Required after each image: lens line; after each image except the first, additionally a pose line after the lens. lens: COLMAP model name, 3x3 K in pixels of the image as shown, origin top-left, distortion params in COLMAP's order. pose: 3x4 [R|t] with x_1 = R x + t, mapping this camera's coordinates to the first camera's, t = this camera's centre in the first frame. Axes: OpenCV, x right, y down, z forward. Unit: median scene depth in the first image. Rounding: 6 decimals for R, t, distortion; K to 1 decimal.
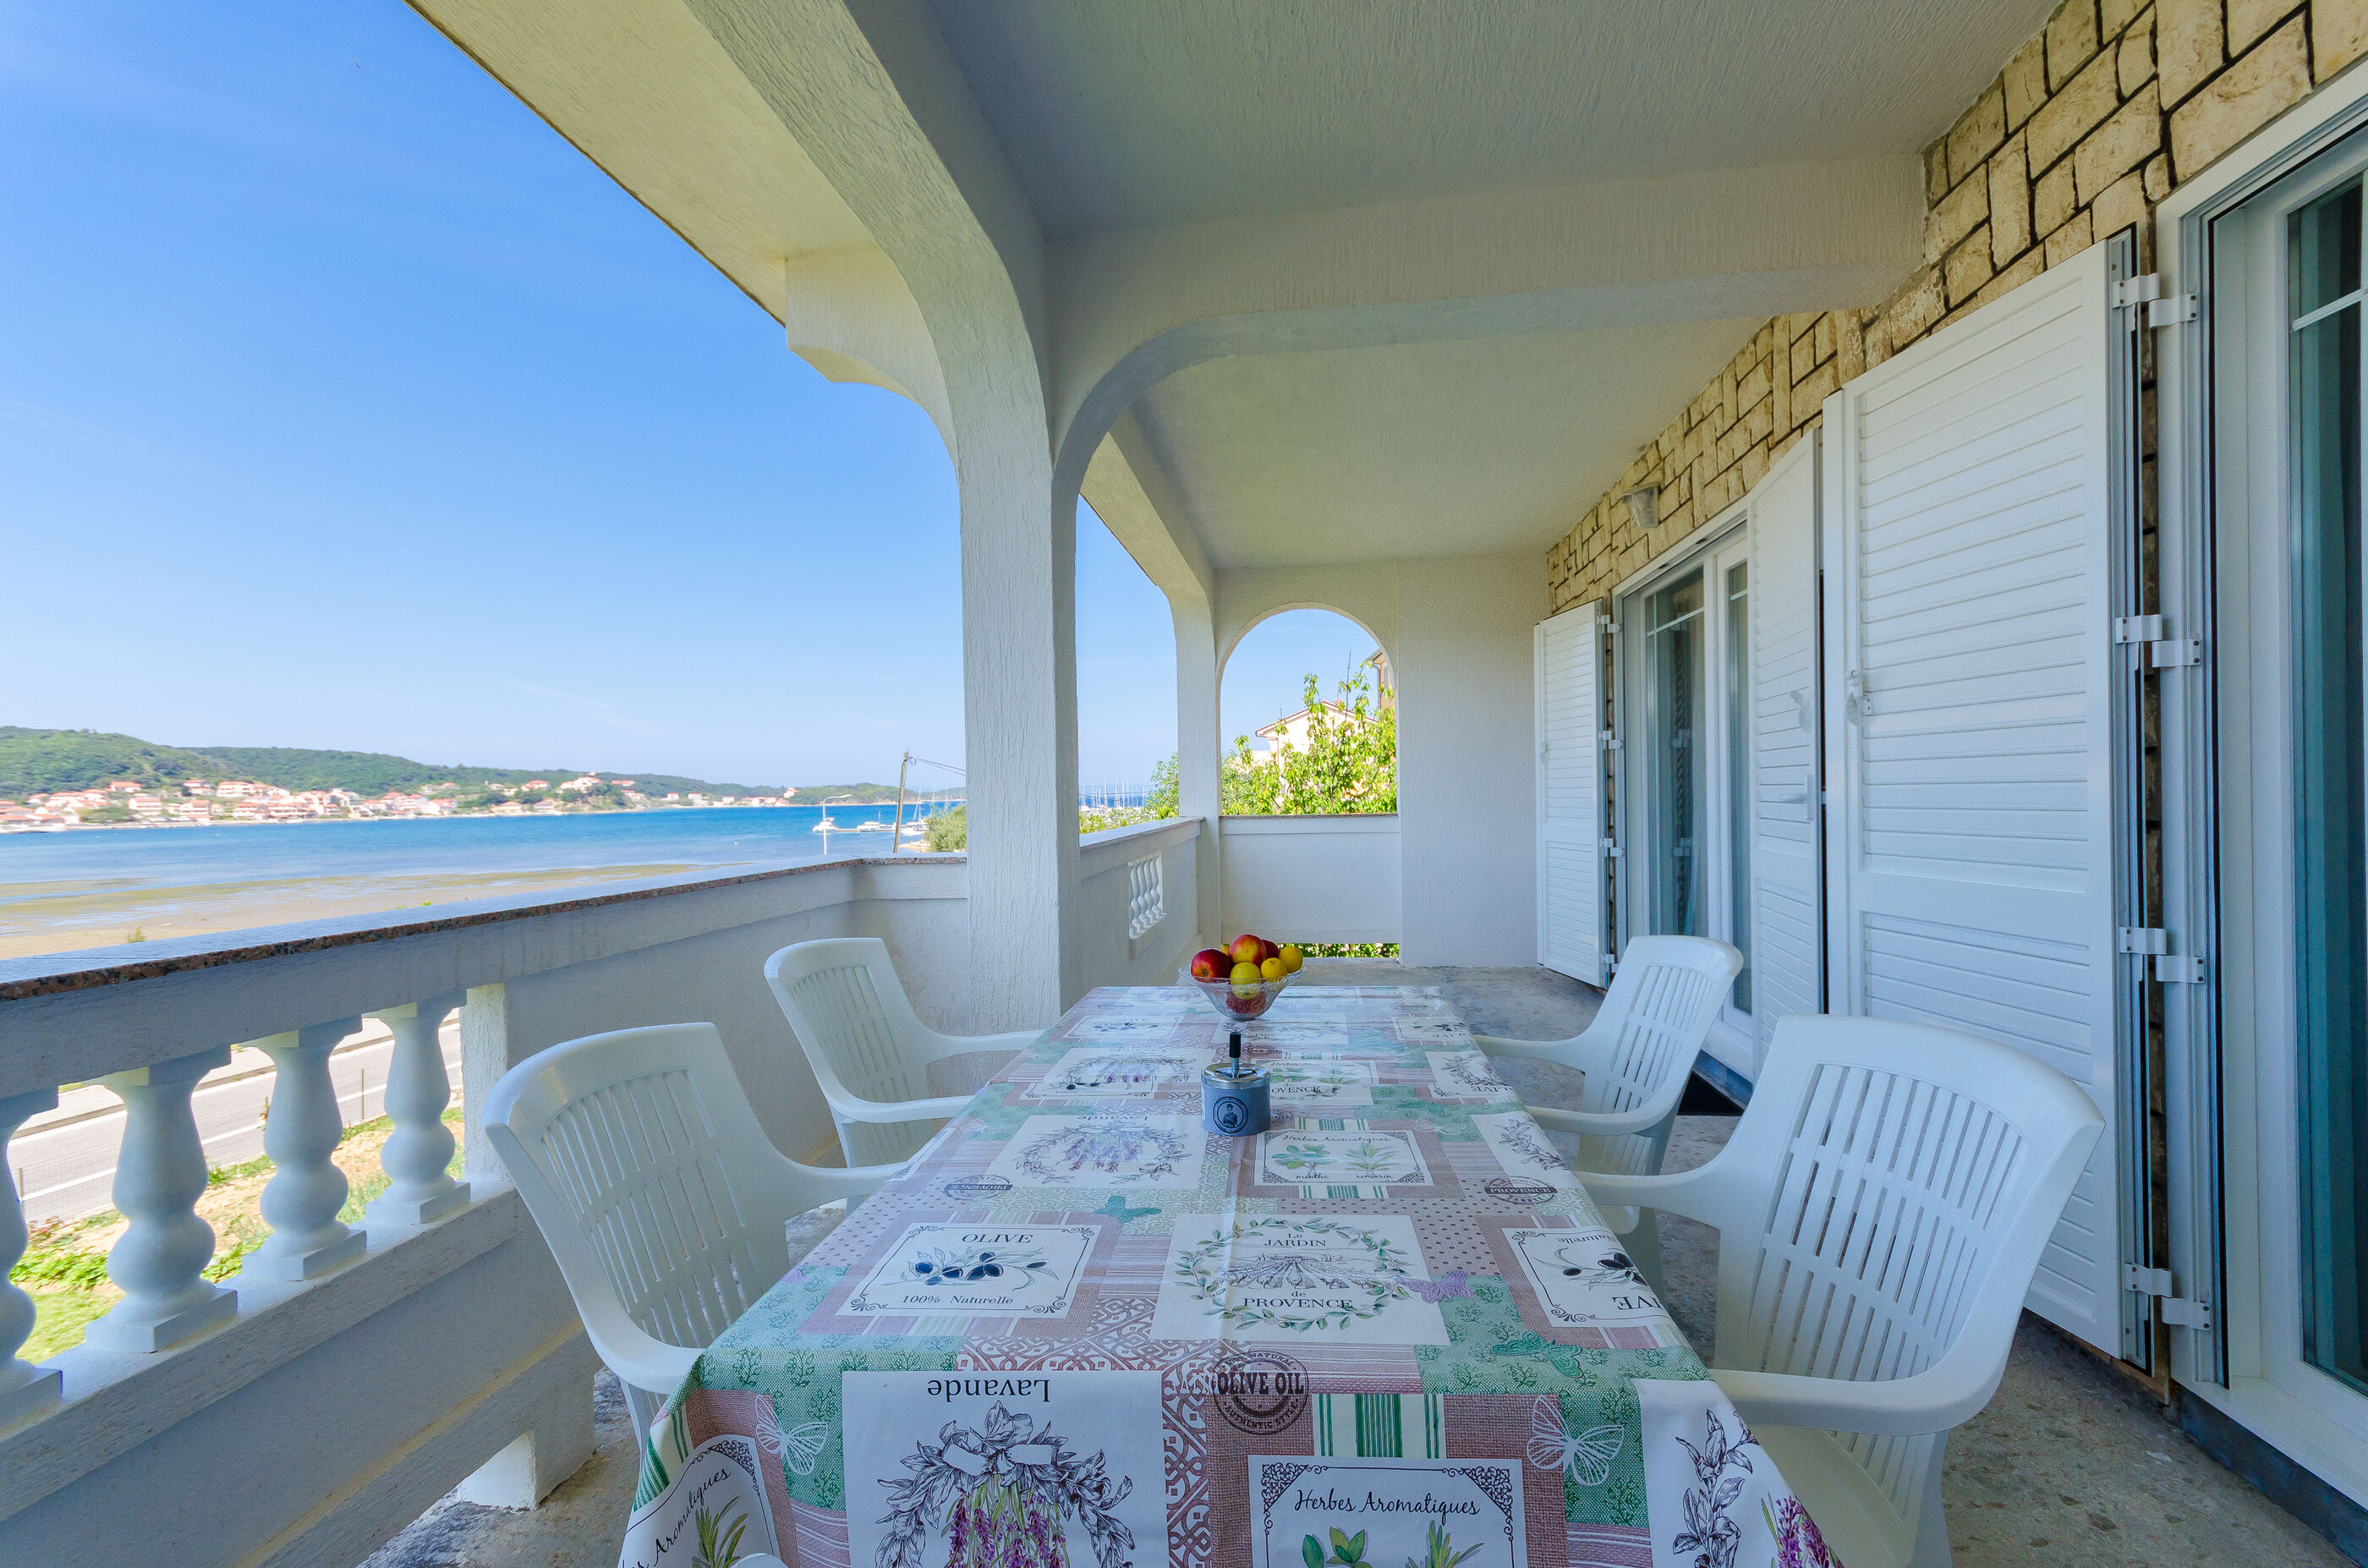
lens RADIAL K [[1021.4, 0, 1122.4], [0, 1021.4, 799.5], [0, 0, 1]] dist [0.005999, -0.000122]
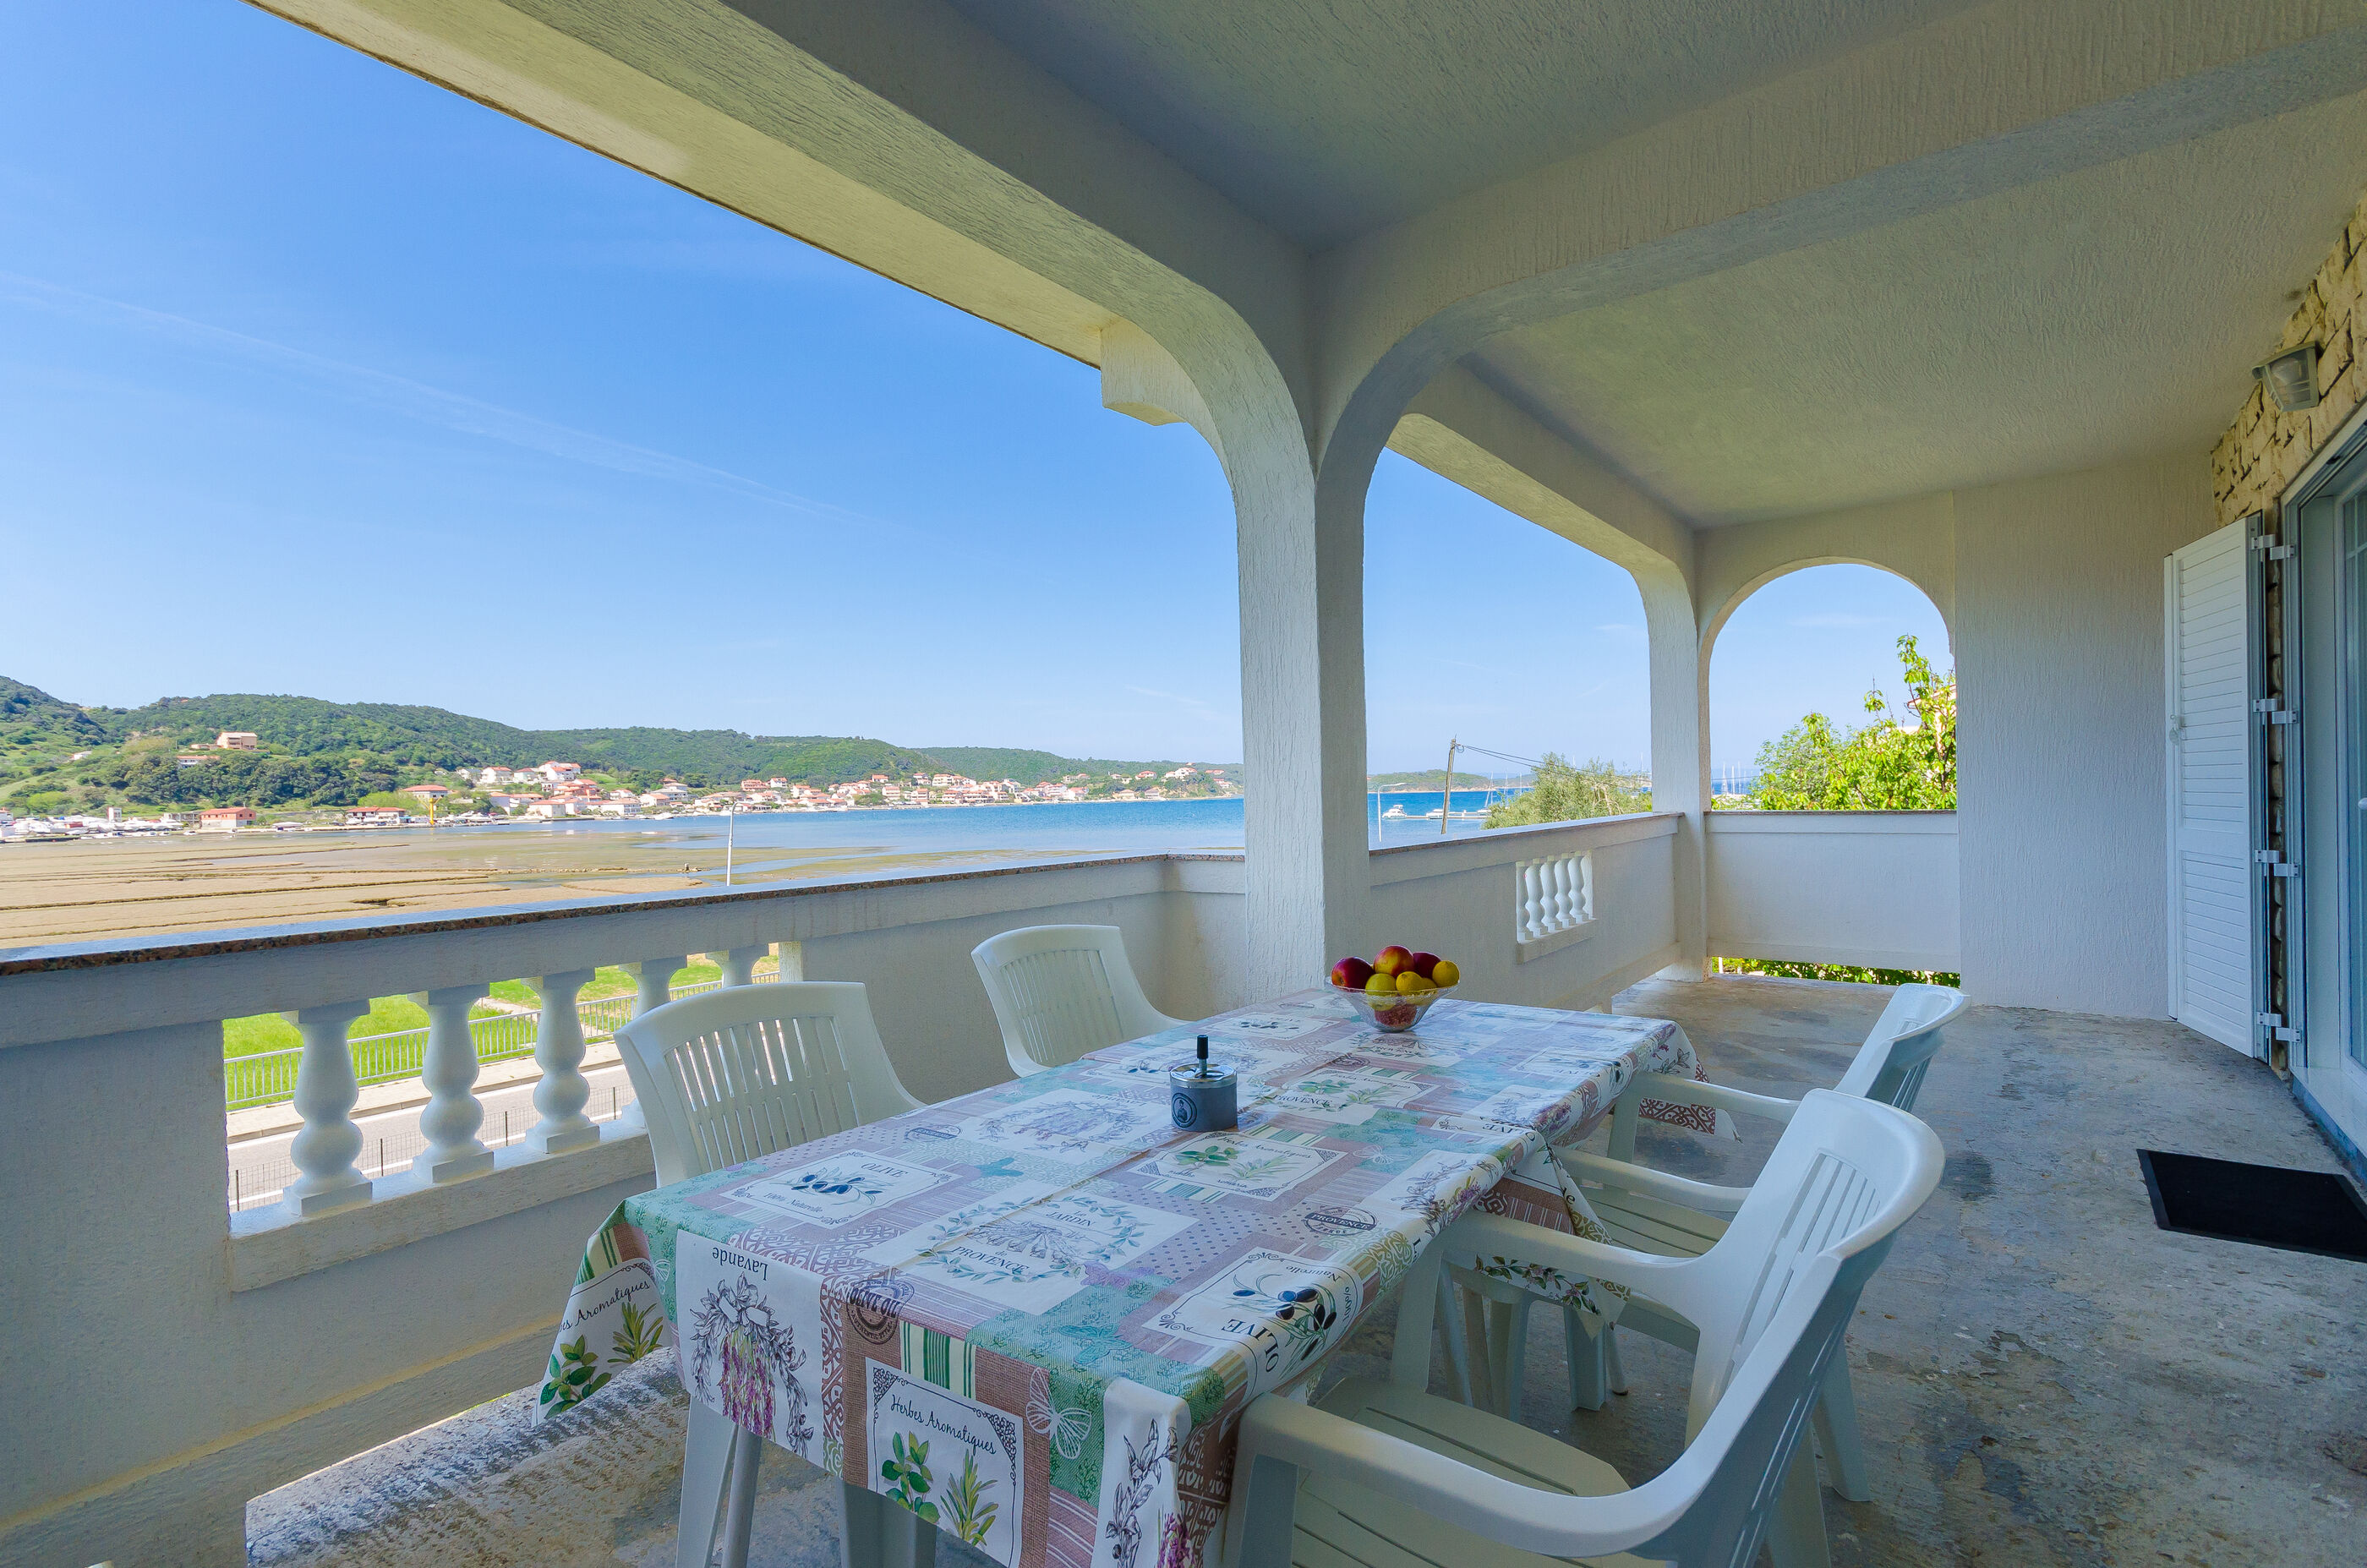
lens RADIAL K [[1032.1, 0, 1186.9], [0, 1032.1, 798.3], [0, 0, 1]] dist [0.001533, 0.000154]
pose [[0.880006, 0.003354, -0.474951, 0.740577], [0.002424, 0.999930, 0.011554, -0.038930], [0.474957, -0.011319, 0.879936, 0.057659]]
